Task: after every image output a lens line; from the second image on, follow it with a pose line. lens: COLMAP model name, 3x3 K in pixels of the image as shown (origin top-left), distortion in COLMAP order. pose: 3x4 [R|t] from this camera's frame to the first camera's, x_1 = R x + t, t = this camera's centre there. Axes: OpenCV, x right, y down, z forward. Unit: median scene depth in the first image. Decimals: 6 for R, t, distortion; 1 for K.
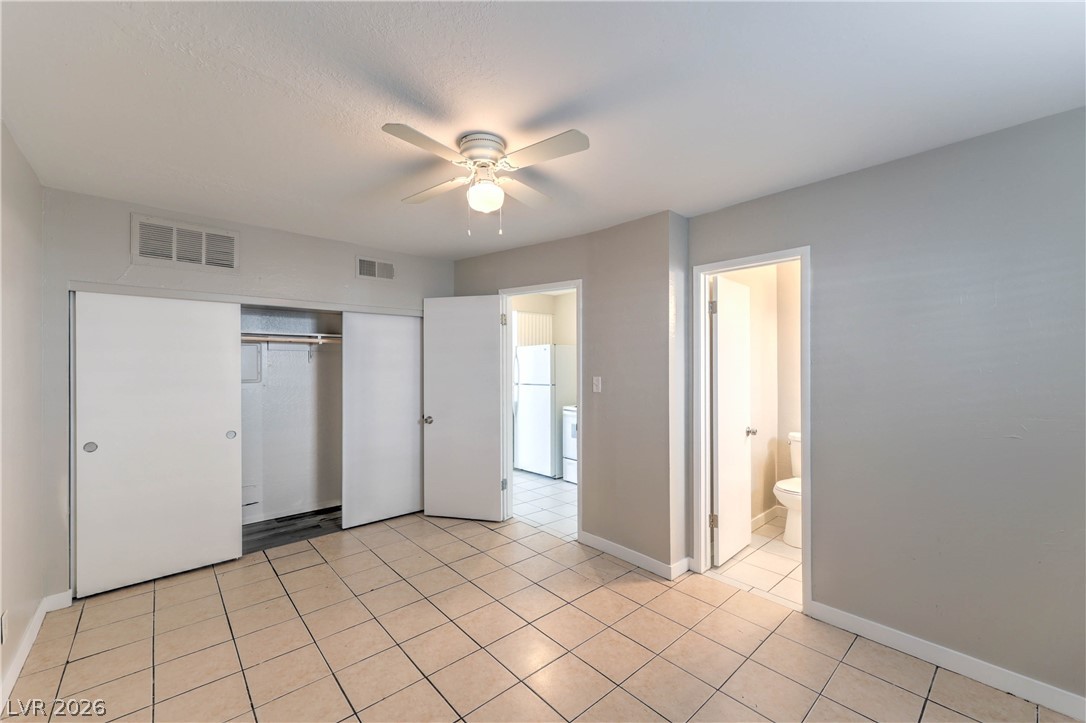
lens RADIAL K [[437.1, 0, 550.9], [0, 437.1, 358.1], [0, 0, 1]] dist [-0.000829, 0.000061]
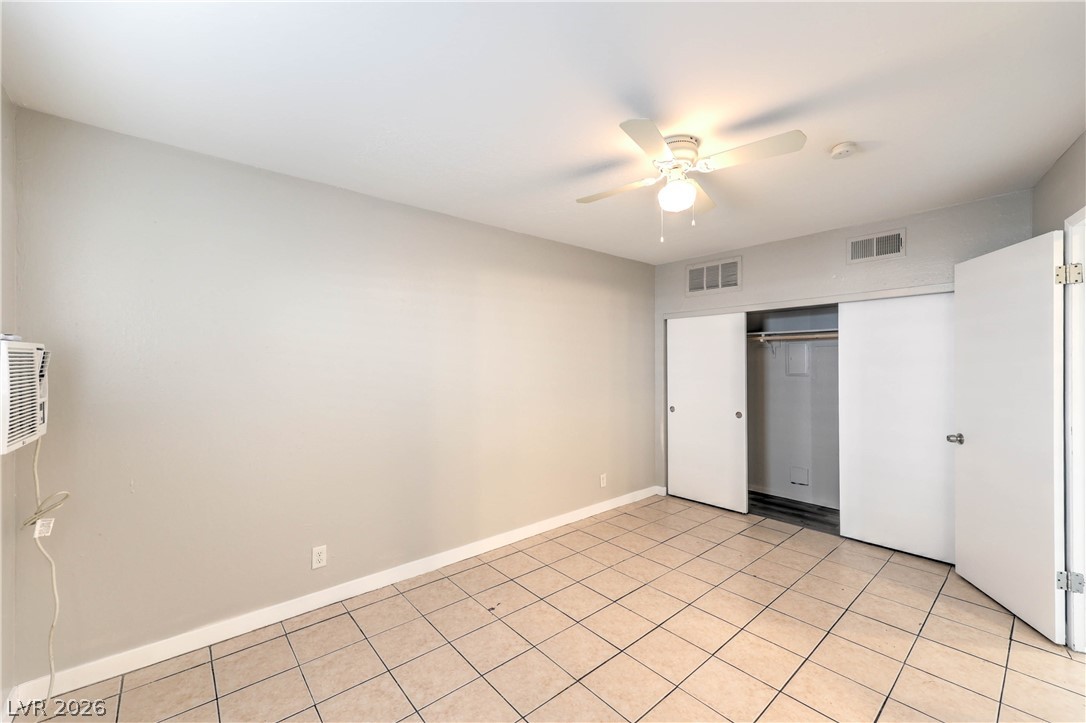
lens RADIAL K [[437.1, 0, 546.8], [0, 437.1, 363.9], [0, 0, 1]] dist [-0.000829, 0.000061]
pose [[-0.036558, 0.001376, -0.999331, 0.596202], [0.016086, 0.999870, 0.000788, 0.014403], [0.999202, -0.016046, -0.036576, 0.502935]]
